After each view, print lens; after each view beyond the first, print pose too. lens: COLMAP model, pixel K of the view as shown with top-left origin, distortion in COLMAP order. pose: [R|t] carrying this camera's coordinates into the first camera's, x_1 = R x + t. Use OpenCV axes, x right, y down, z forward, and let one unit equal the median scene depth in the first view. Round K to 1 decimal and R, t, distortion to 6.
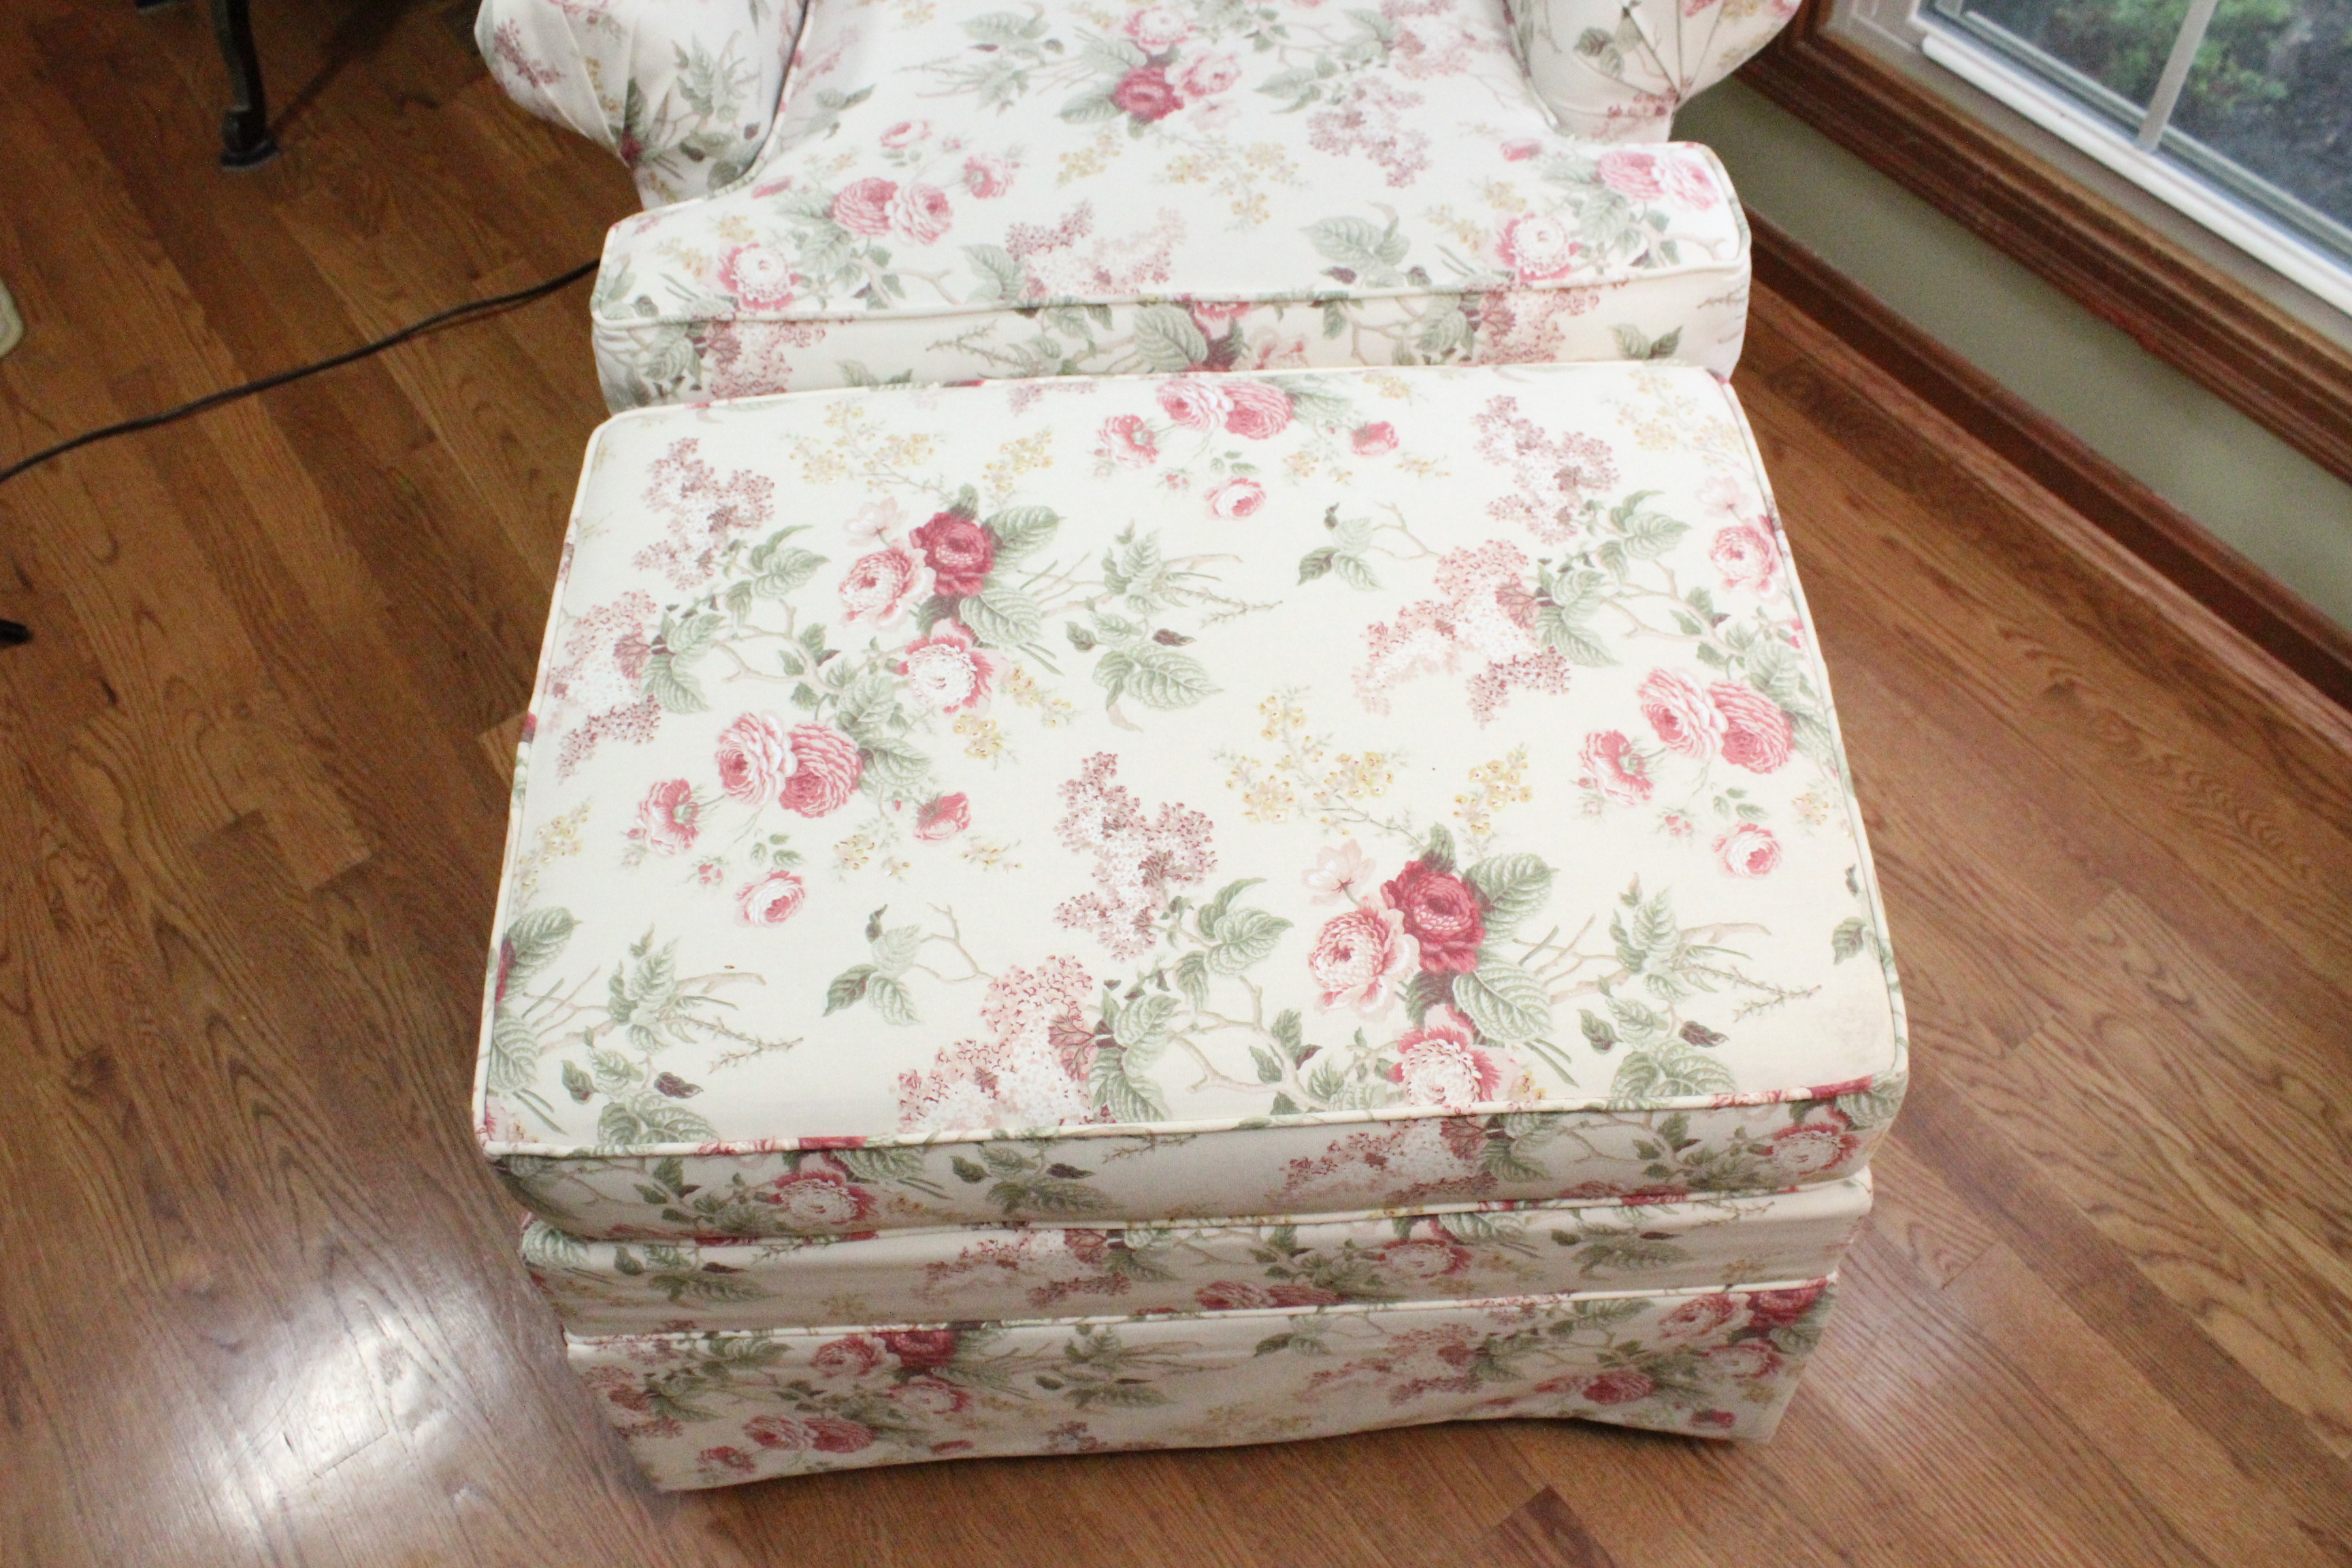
lens RADIAL K [[2041.9, 0, 1168.1], [0, 2041.9, 794.4], [0, 0, 1]] dist [-0.156921, 0.122466]
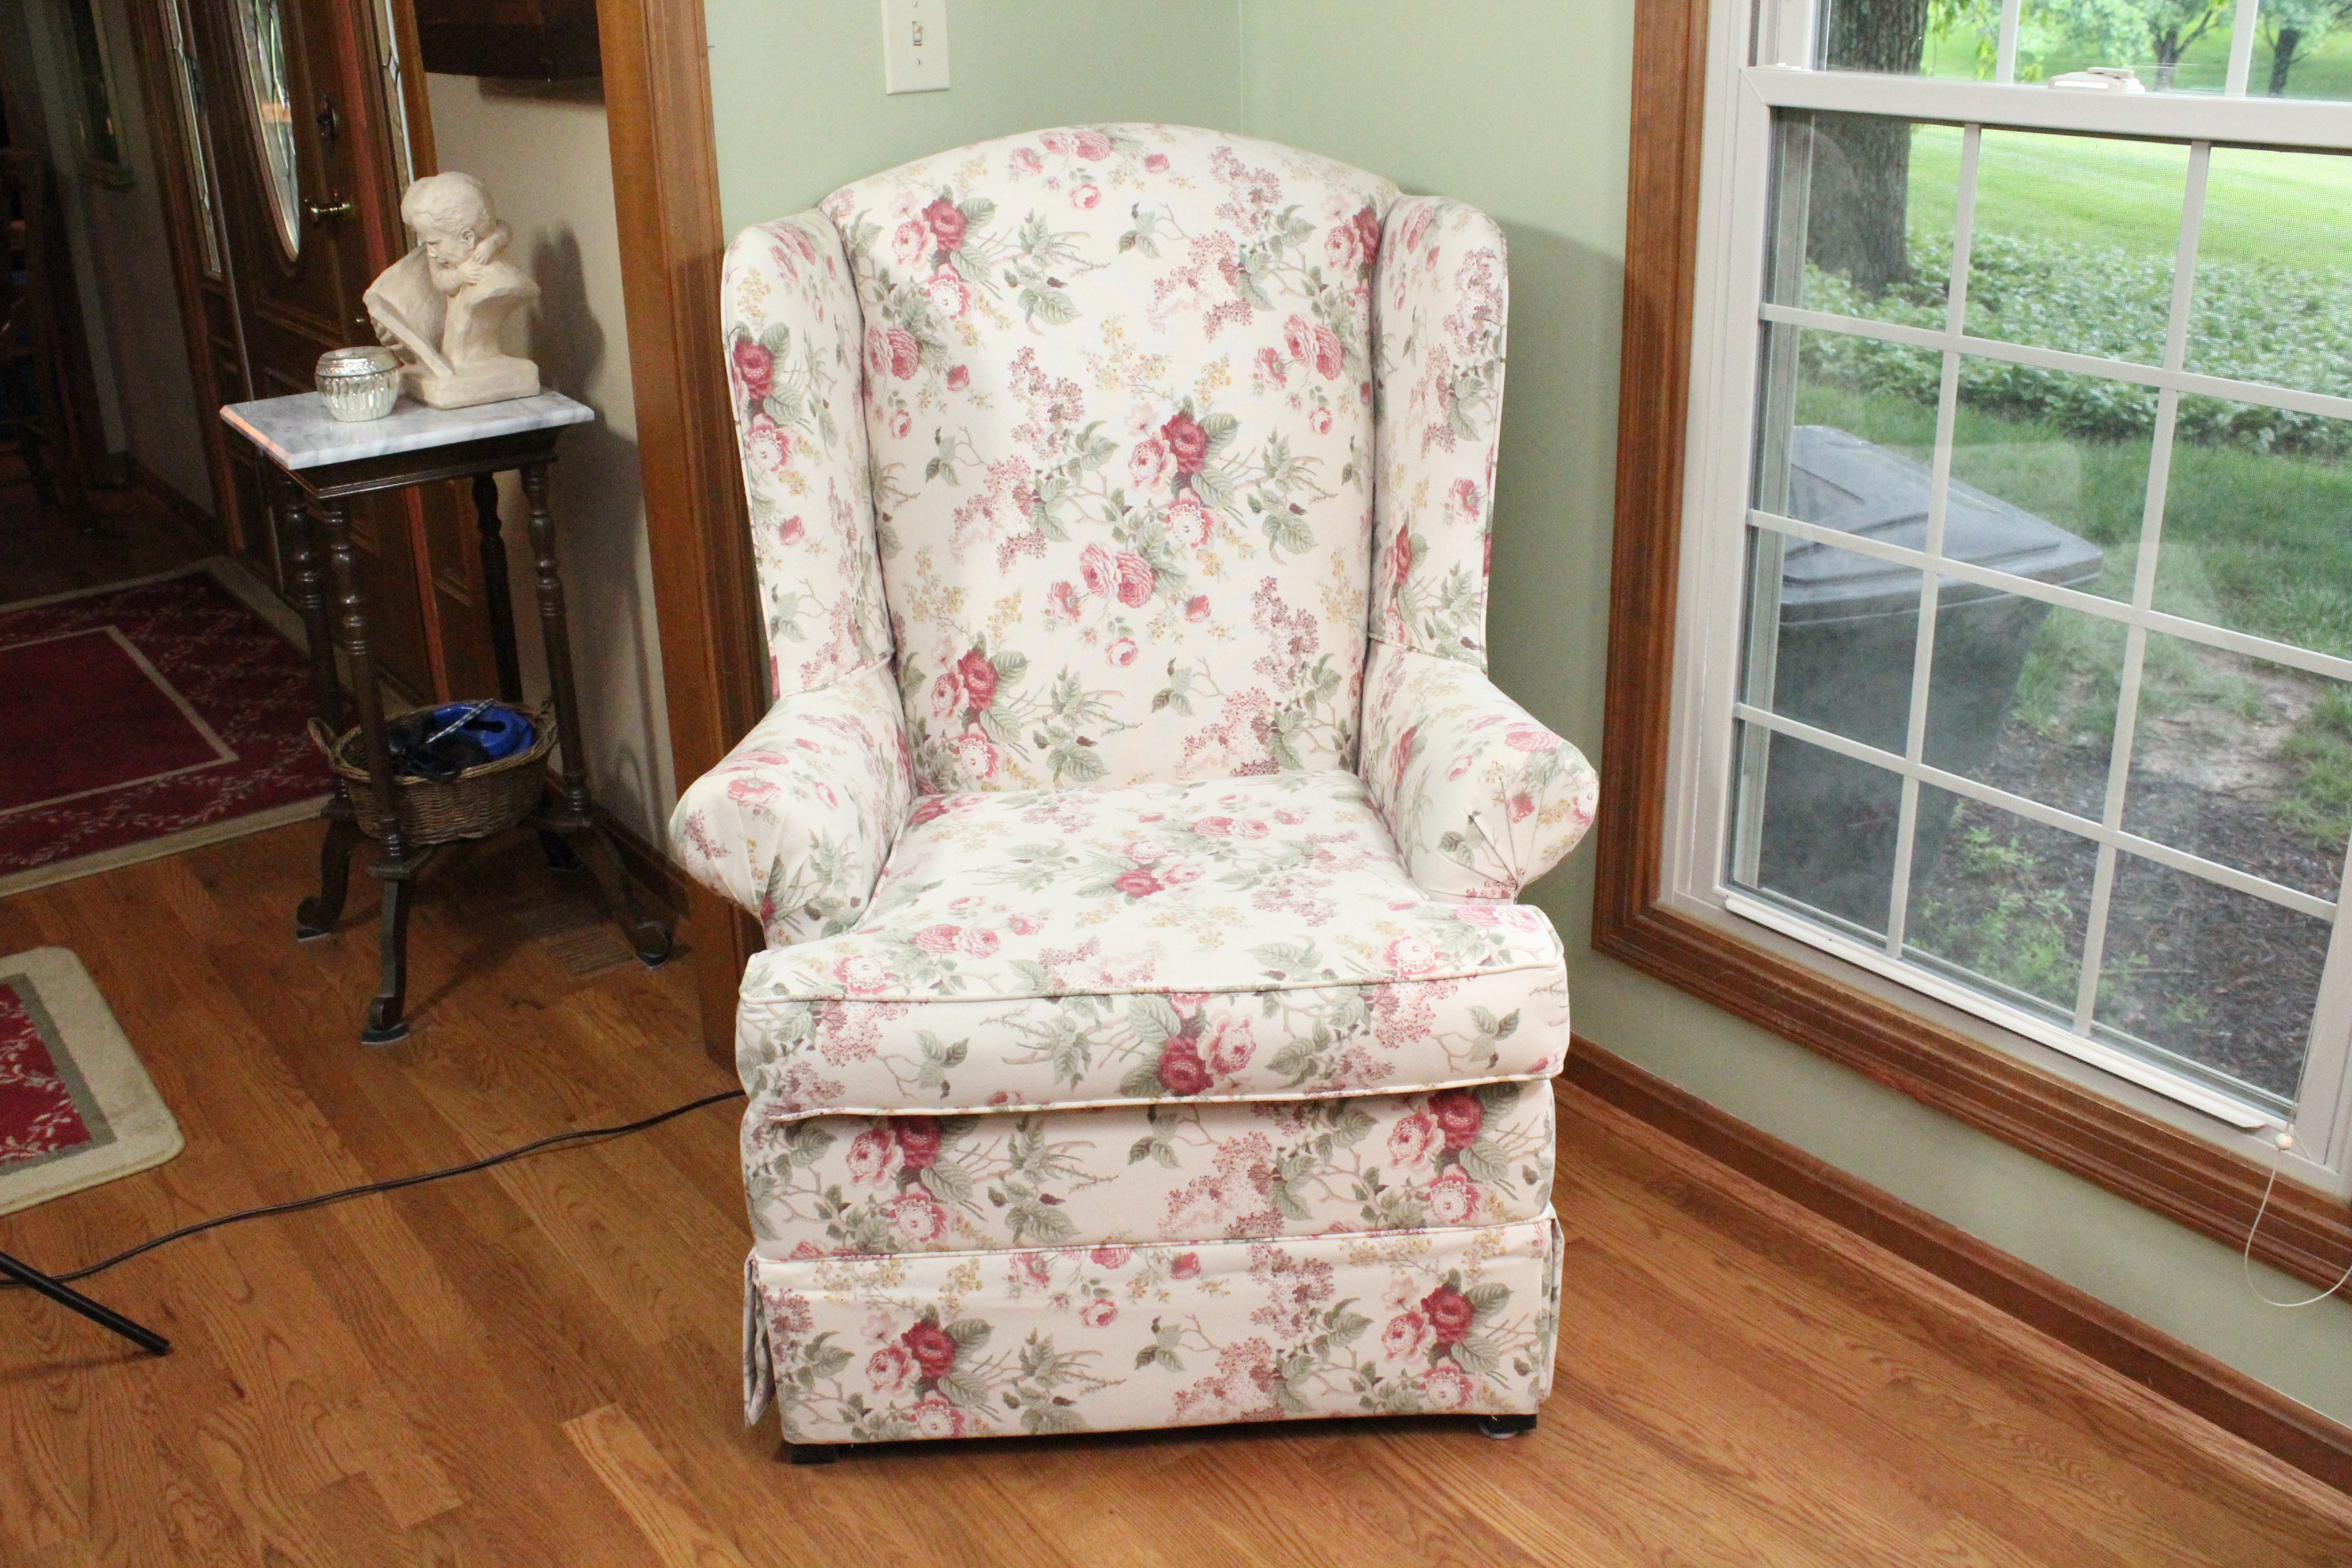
lens RADIAL K [[2239.5, 0, 1168.5], [0, 2239.5, 785.1], [0, 0, 1]] dist [-0.112184, 0.000000]
pose [[0.999936, 0.008766, 0.007184, -0.001443], [-0.003566, 0.845013, -0.534734, 0.432862], [-0.010758, 0.534674, 0.844990, -0.366052]]
